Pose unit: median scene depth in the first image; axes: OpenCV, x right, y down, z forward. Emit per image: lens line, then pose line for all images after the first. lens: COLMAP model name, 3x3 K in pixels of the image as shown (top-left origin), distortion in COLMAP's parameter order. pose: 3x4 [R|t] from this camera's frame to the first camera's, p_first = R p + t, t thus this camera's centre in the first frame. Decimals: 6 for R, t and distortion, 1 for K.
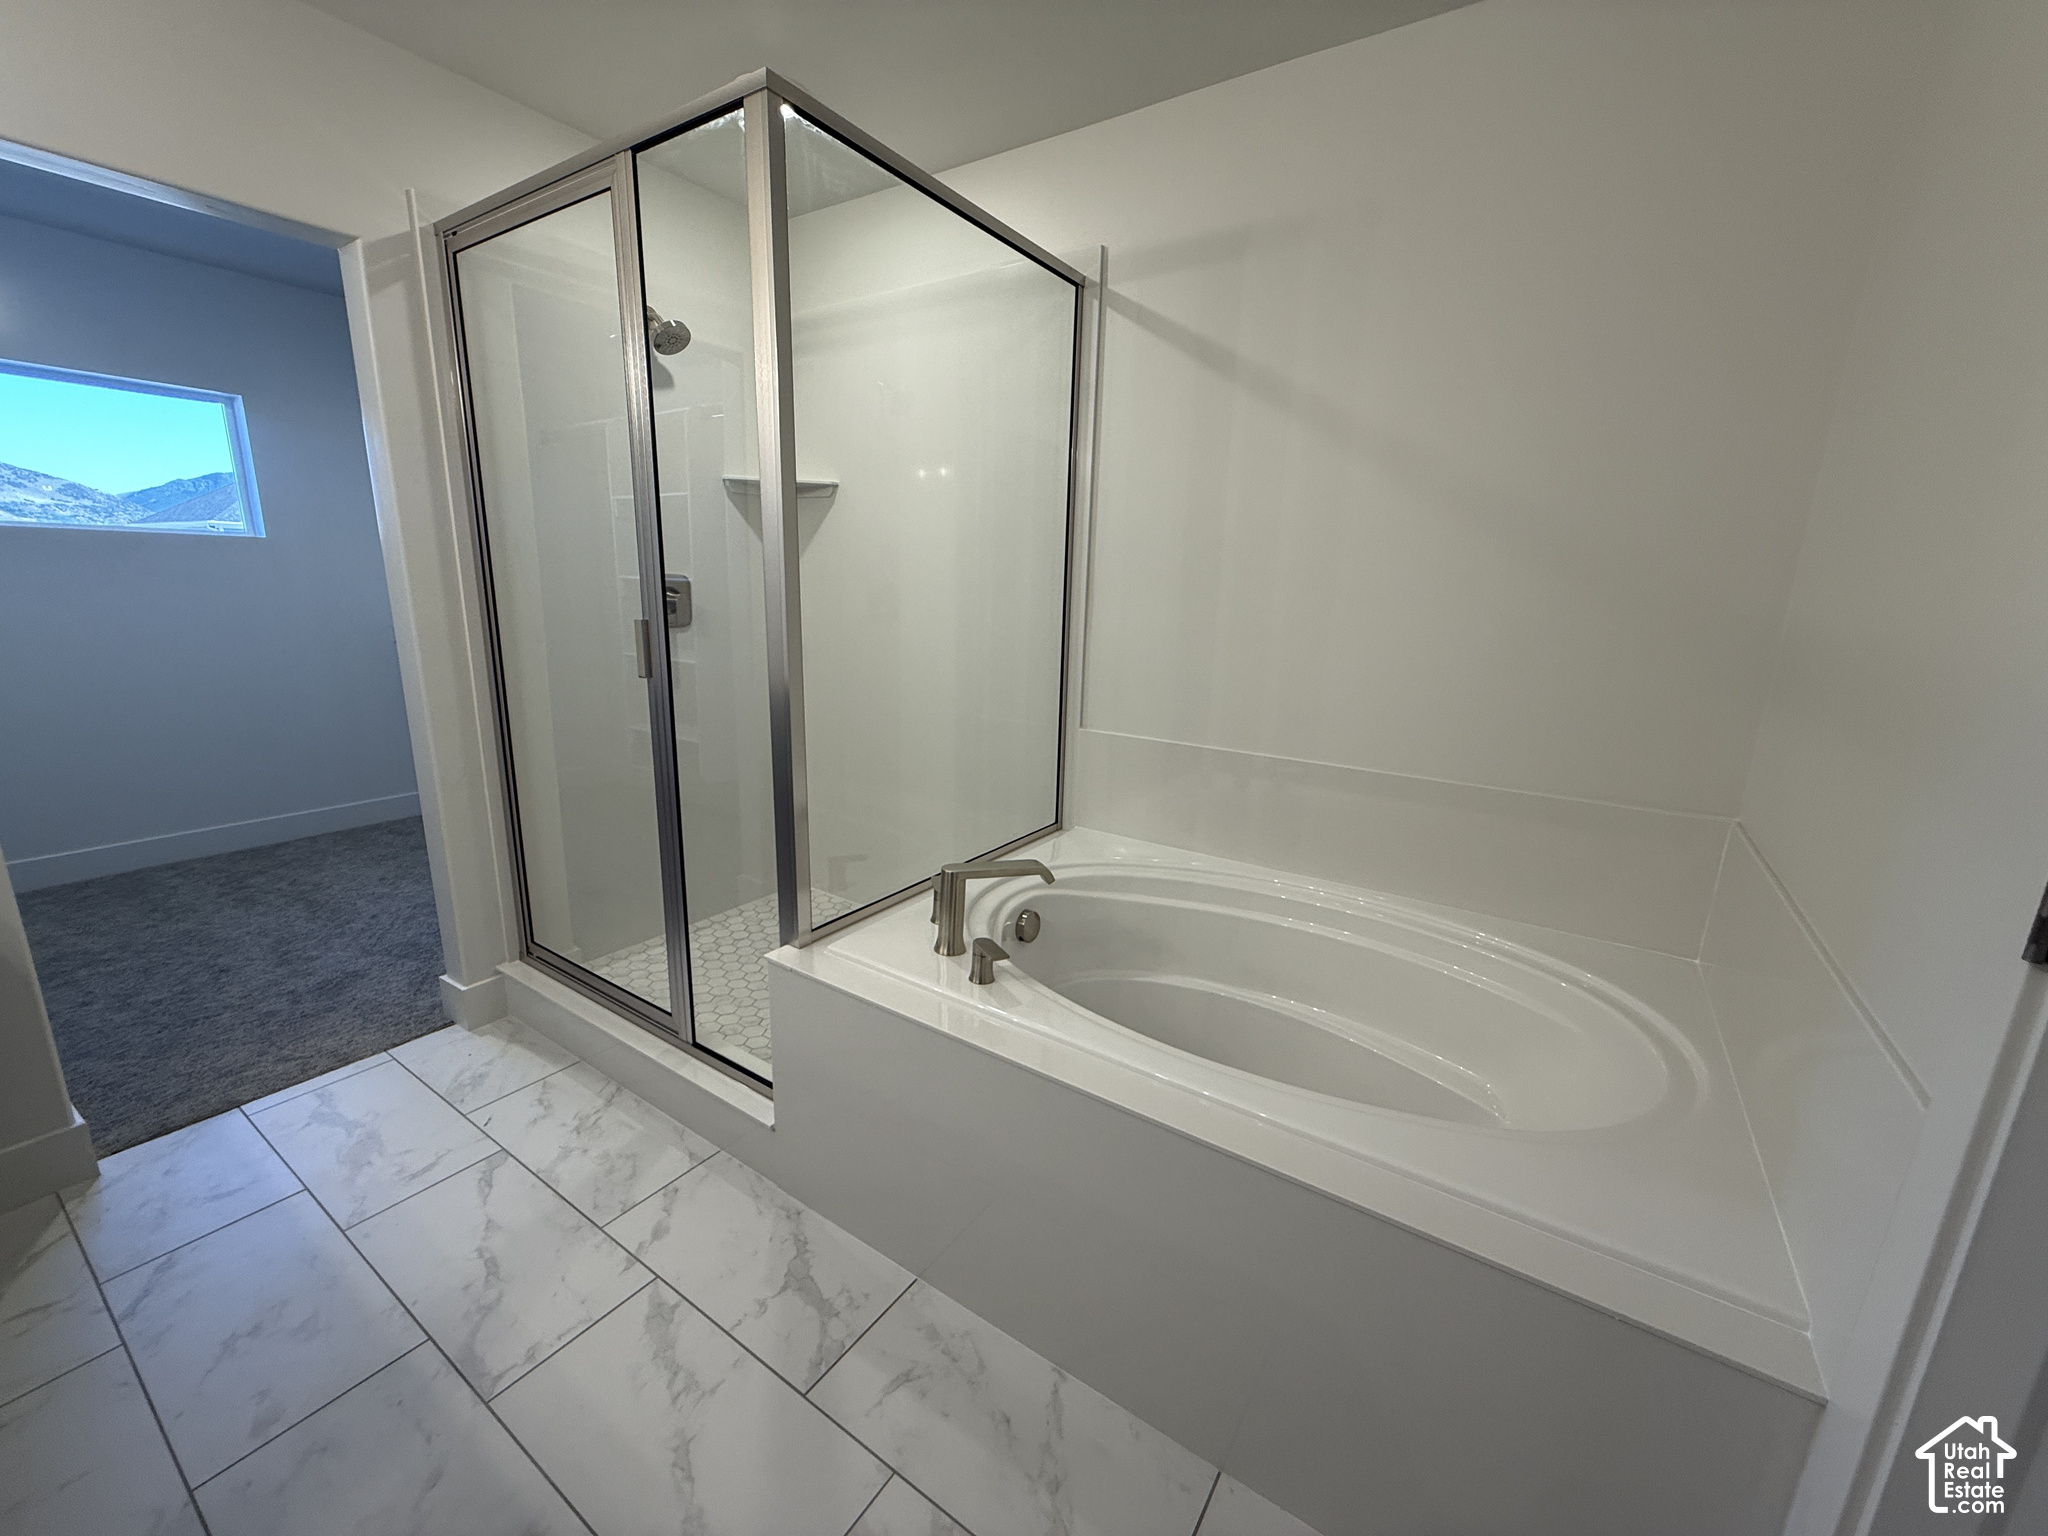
lens RADIAL K [[819.3, 0, 1026.7], [0, 819.3, 769.3], [0, 0, 1]] dist [-0.002219, -0.000165]
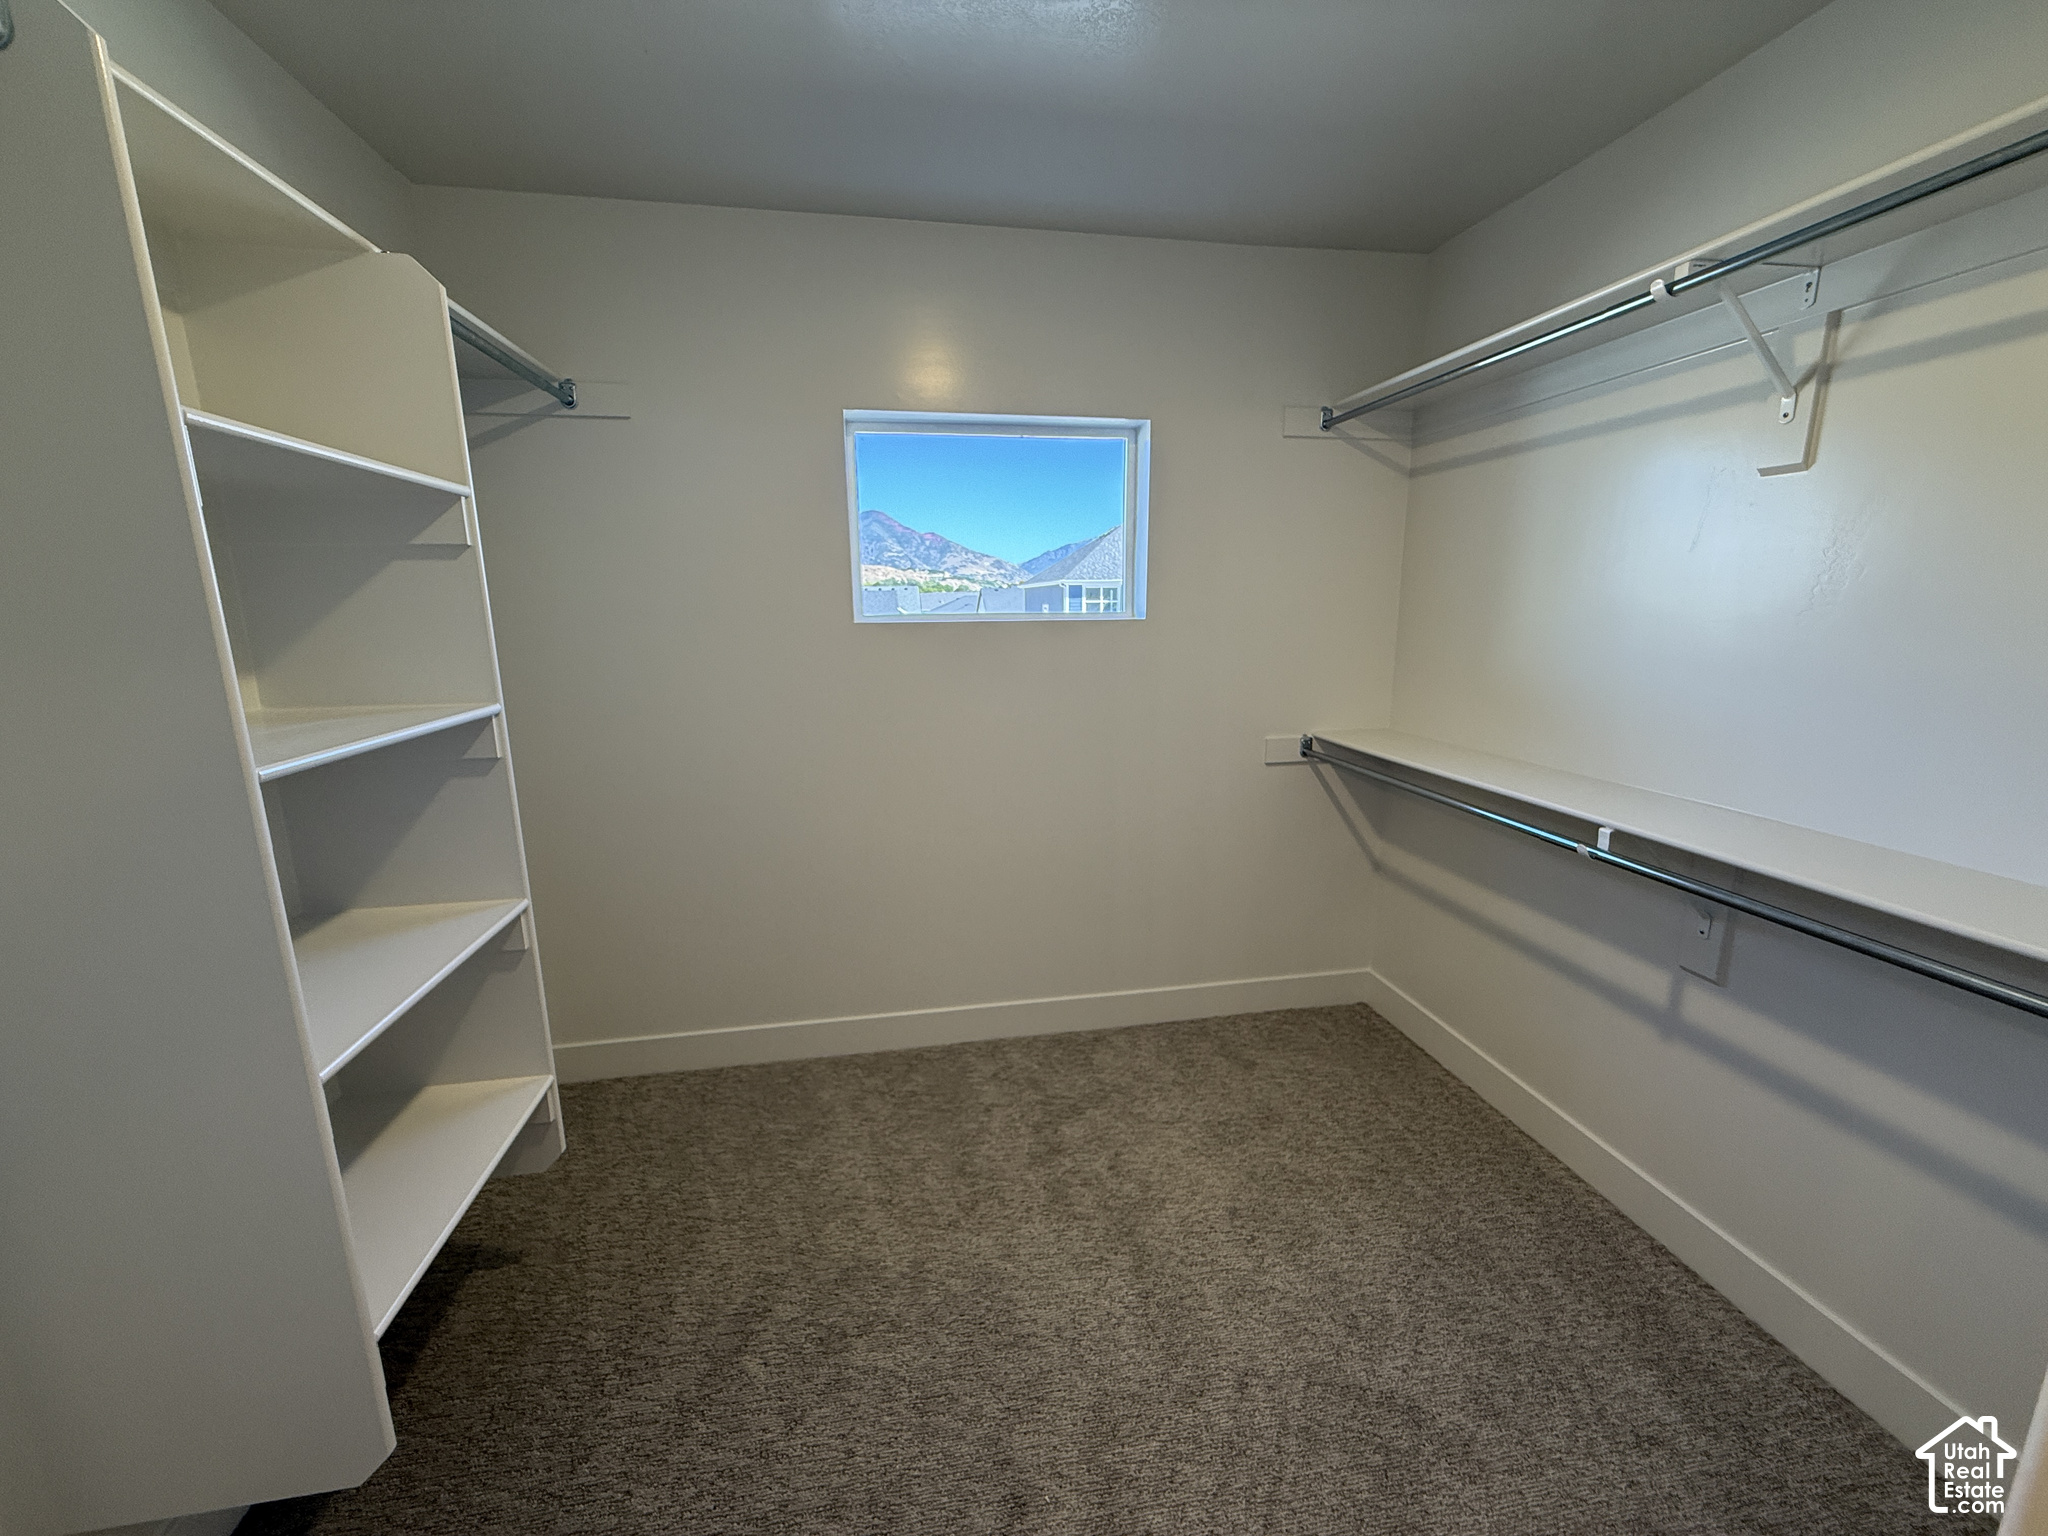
lens RADIAL K [[819.3, 0, 1020.8], [0, 819.3, 767.2], [0, 0, 1]] dist [-0.002219, -0.000165]
pose [[0.687581, 0.105963, -0.718335, -0.516396], [-0.133425, 0.990887, 0.018455, -0.167306], [0.713744, 0.083154, 0.695453, 0.473961]]
